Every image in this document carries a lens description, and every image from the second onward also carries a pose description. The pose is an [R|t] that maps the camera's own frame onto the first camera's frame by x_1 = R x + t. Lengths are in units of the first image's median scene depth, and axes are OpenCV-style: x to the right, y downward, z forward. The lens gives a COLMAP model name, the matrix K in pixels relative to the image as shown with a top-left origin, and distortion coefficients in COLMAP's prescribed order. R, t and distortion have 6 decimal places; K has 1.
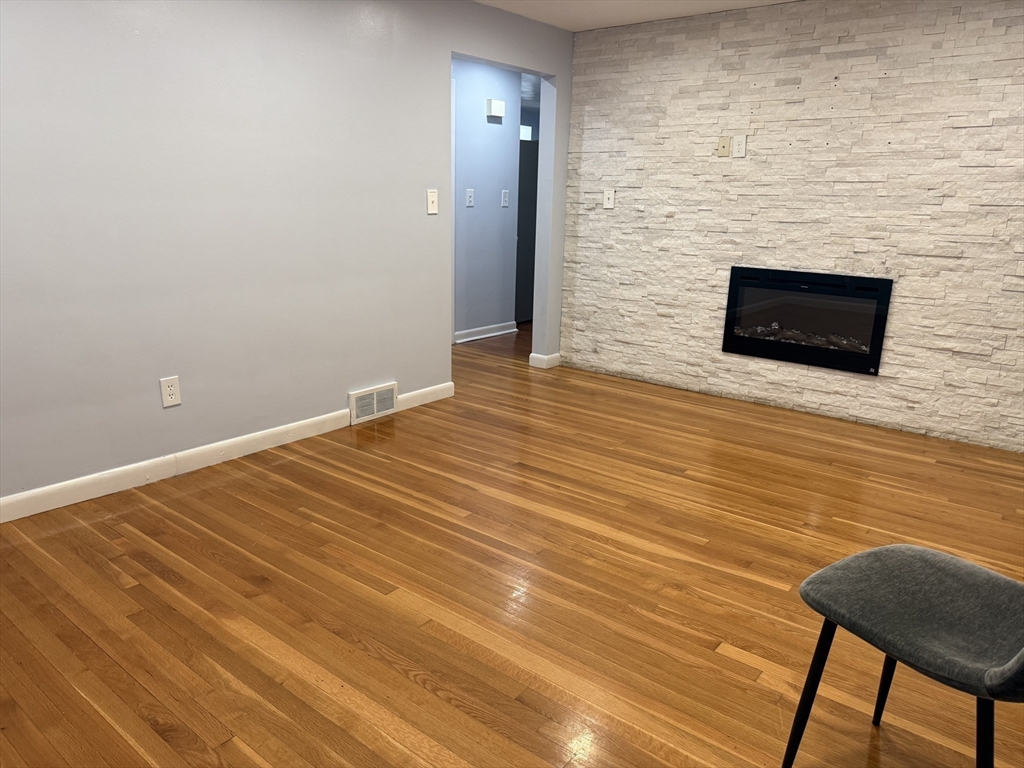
lens RADIAL K [[729.1, 0, 515.2], [0, 729.1, 403.1], [0, 0, 1]] dist [0.034945, -0.045637]
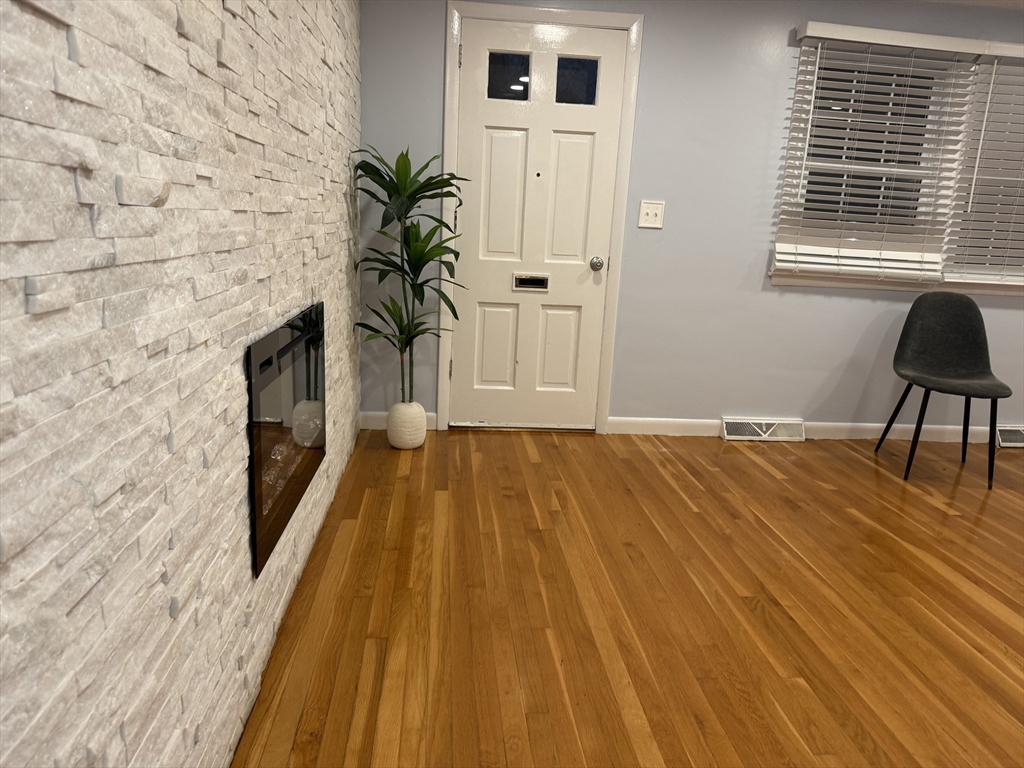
lens RADIAL K [[729.1, 0, 514.3], [0, 729.1, 382.2], [0, 0, 1]] dist [0.034945, -0.045637]
pose [[-0.695399, -0.212243, 0.686566, -0.034240], [0.130051, 0.902446, 0.410704, -0.344812], [-0.706758, 0.374891, -0.599958, 1.313064]]
